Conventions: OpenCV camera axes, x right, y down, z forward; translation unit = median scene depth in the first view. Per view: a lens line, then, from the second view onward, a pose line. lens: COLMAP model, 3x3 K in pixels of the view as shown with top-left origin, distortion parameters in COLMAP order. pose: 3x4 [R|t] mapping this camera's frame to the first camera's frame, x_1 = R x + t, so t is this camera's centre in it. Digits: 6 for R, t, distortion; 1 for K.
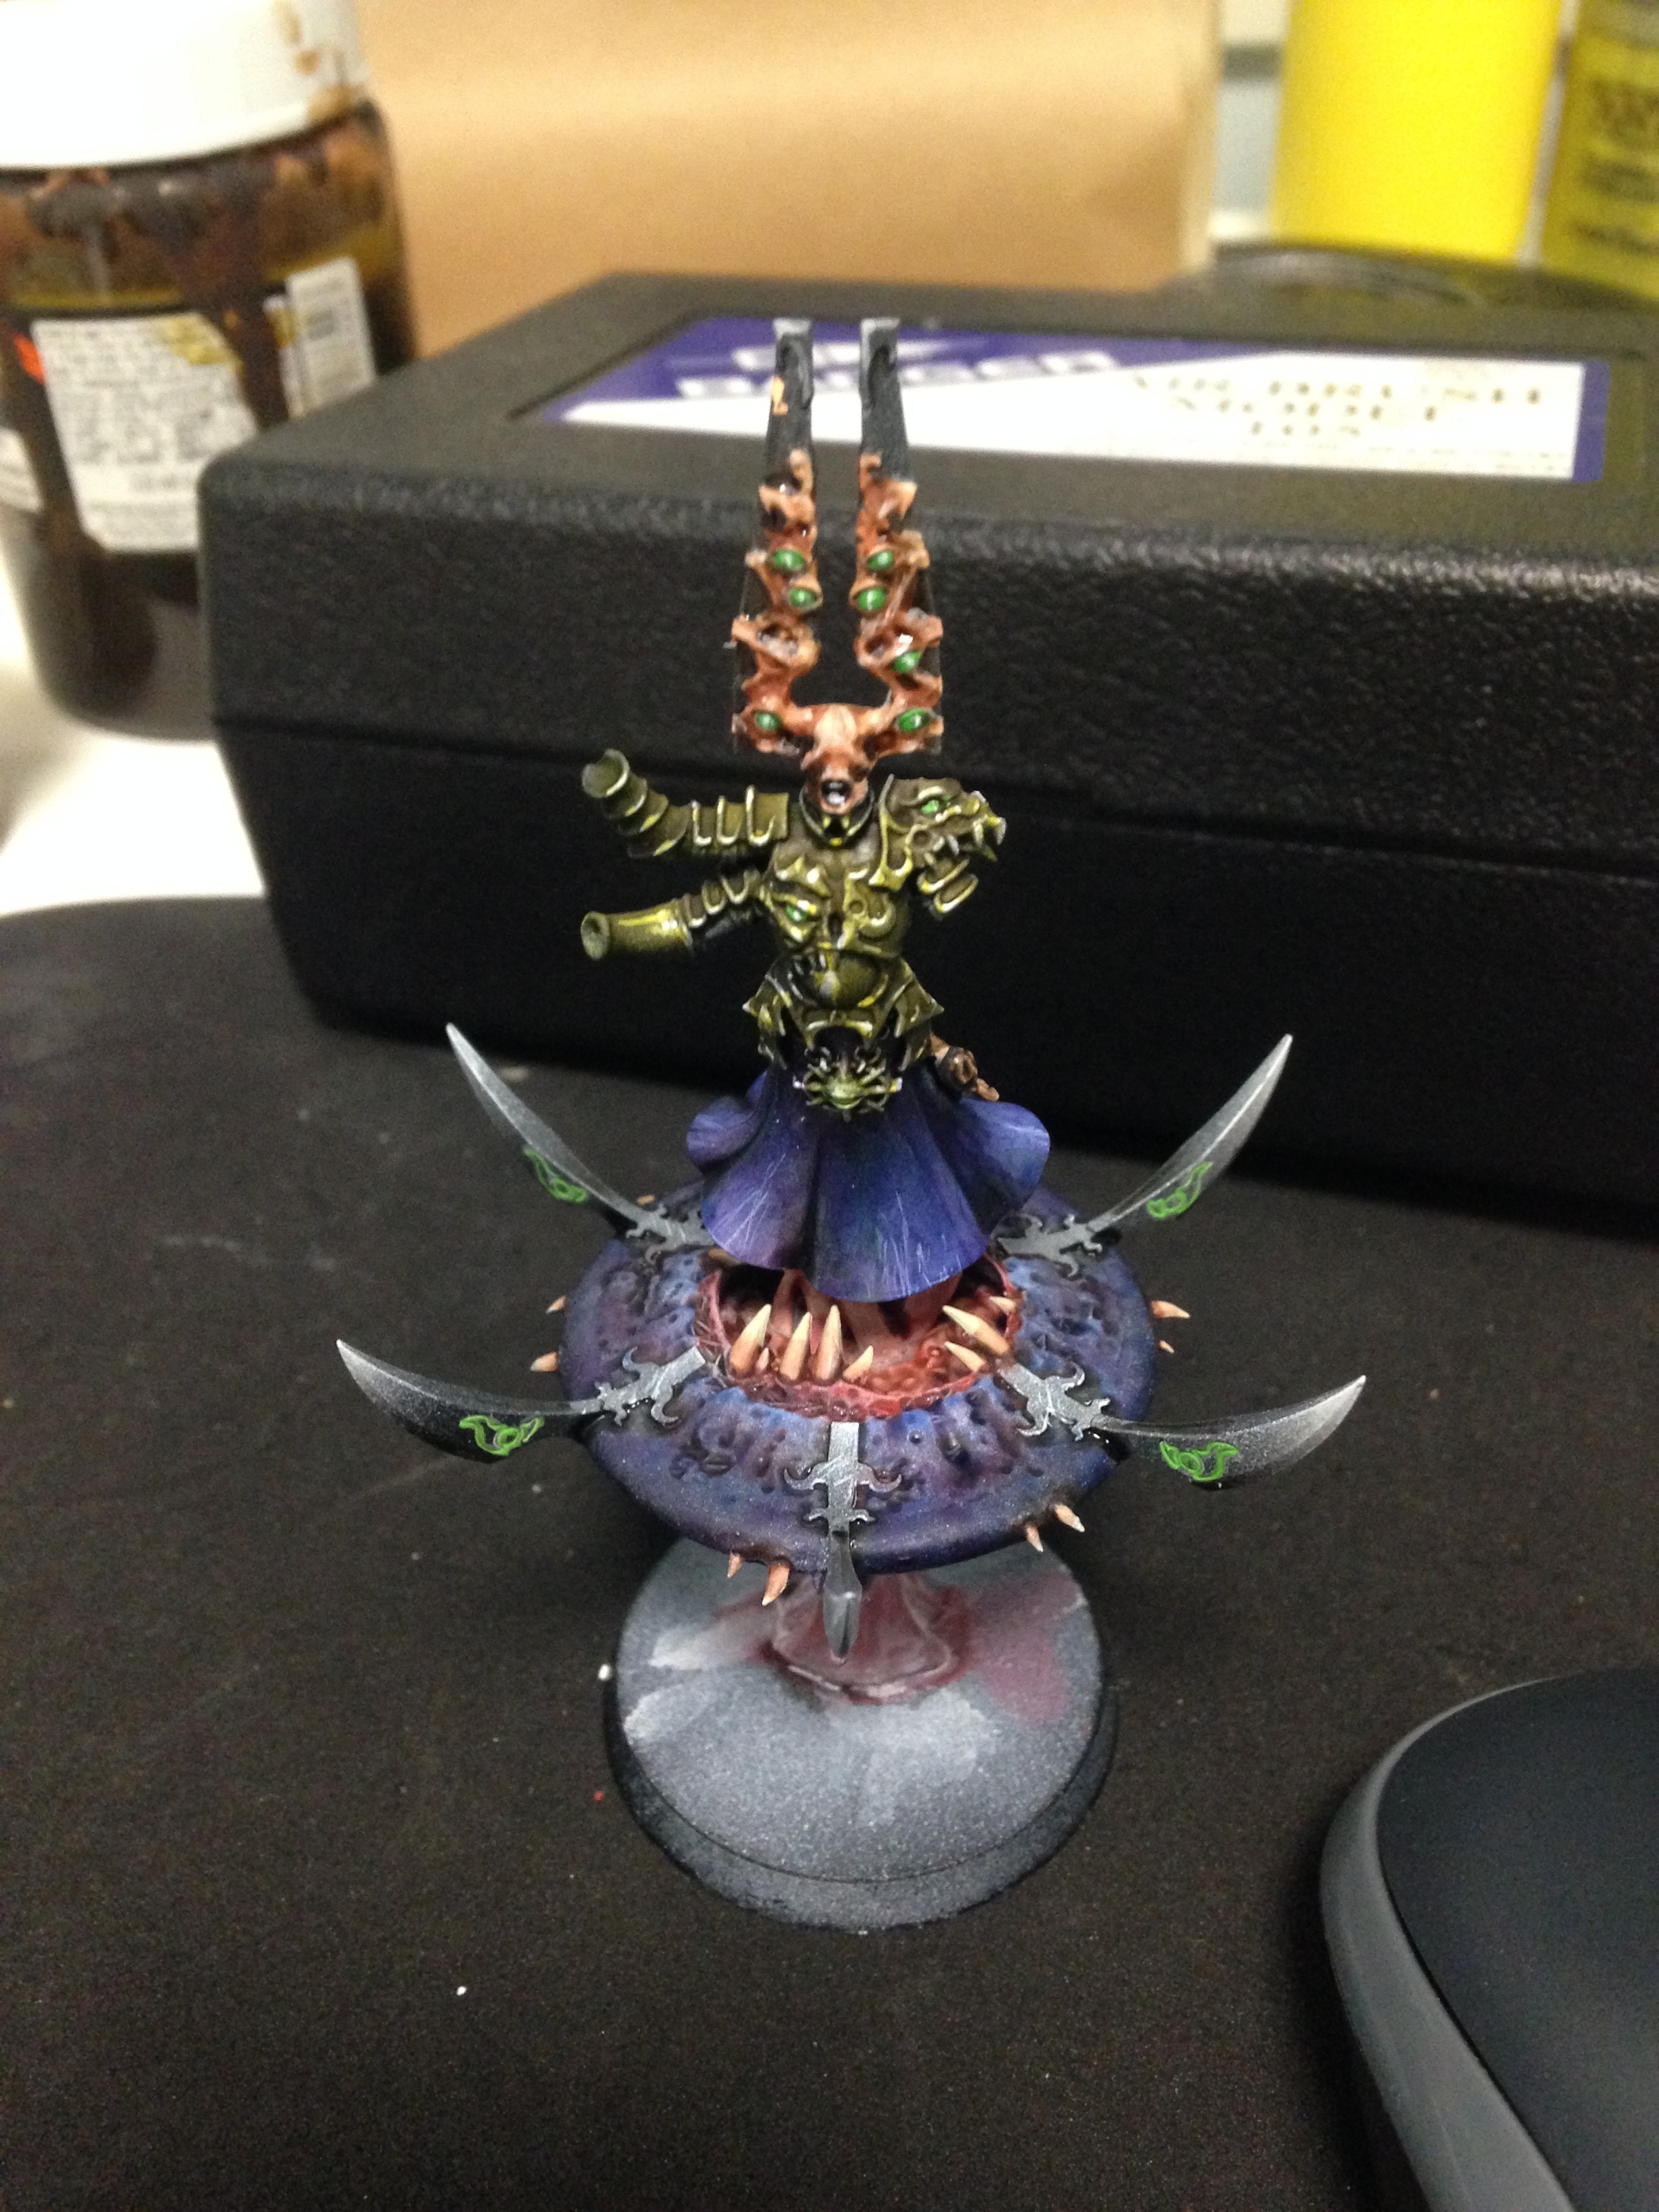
lens RADIAL K [[2061.5, 0, 853.7], [0, 2061.5, 1057.7], [0, 0, 1]] dist [0.189049, -0.341392]
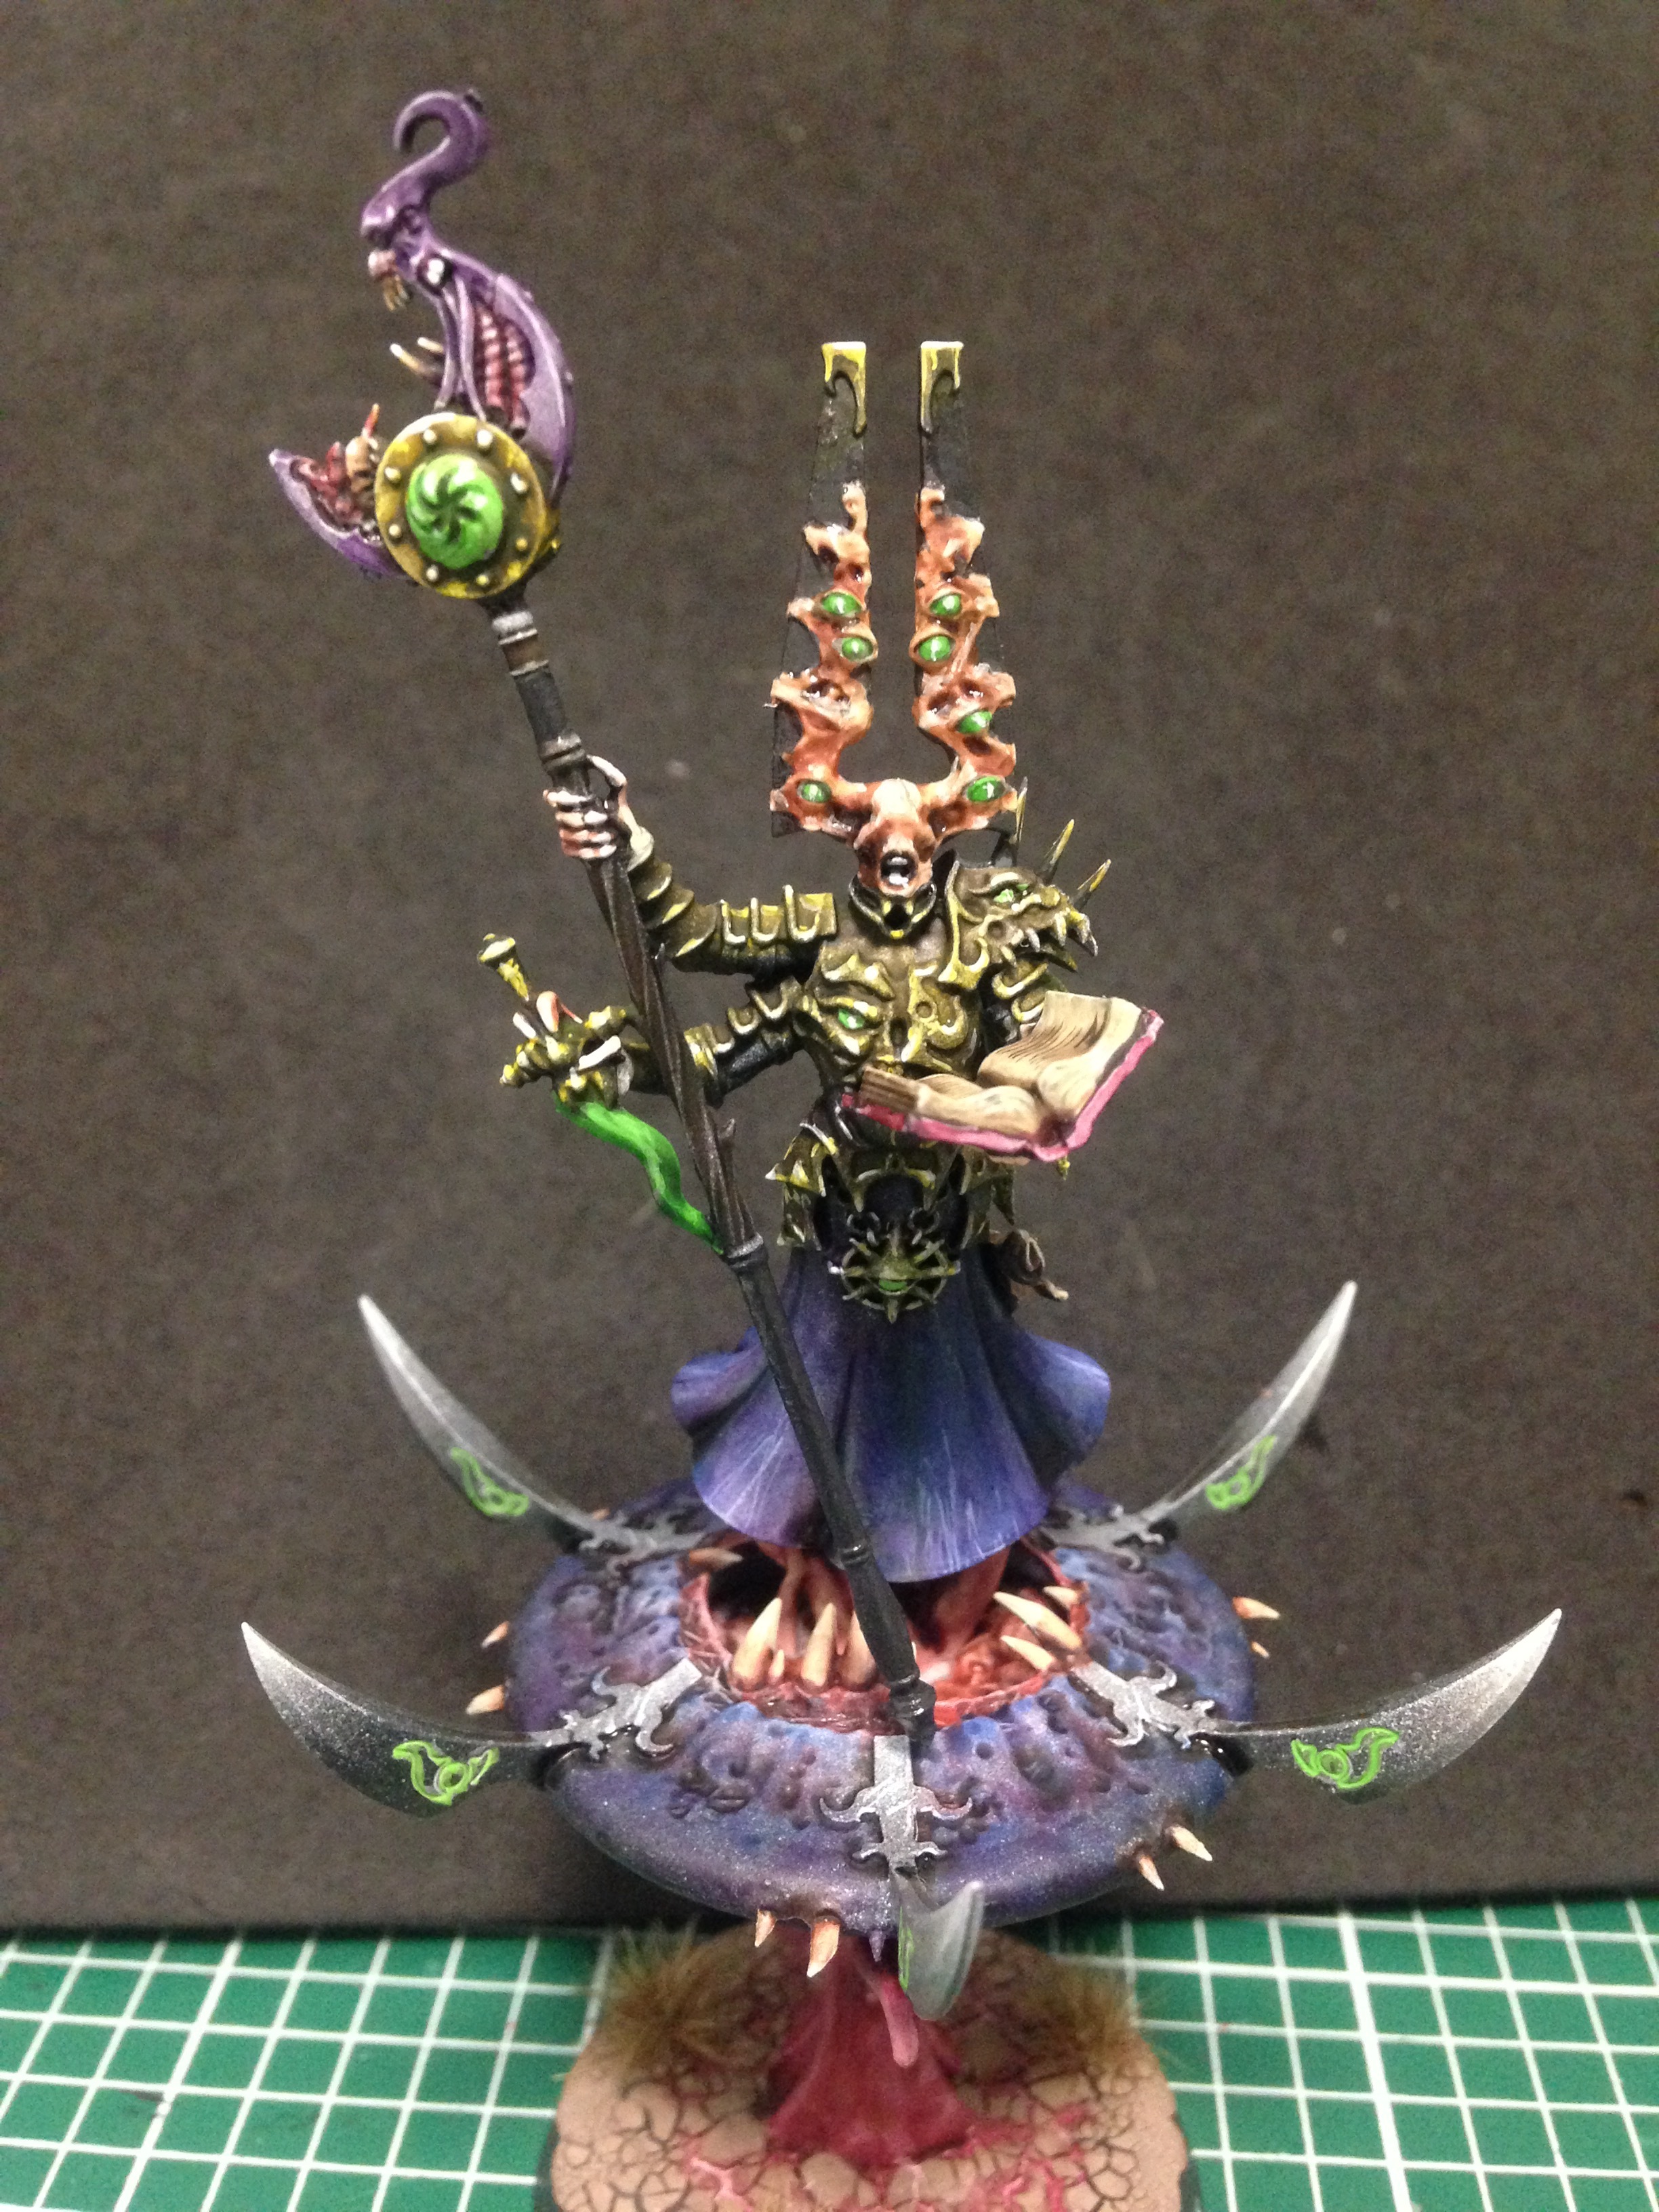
lens RADIAL K [[2065.6, 0, 829.5], [0, 2065.6, 1106.0], [0, 0, 1]] dist [0.172540, -0.319723]
pose [[0.994810, -0.014021, 0.100780, -0.103171], [0.040977, 0.961798, -0.270675, 0.160397], [-0.093135, 0.273400, 0.957381, 0.185880]]
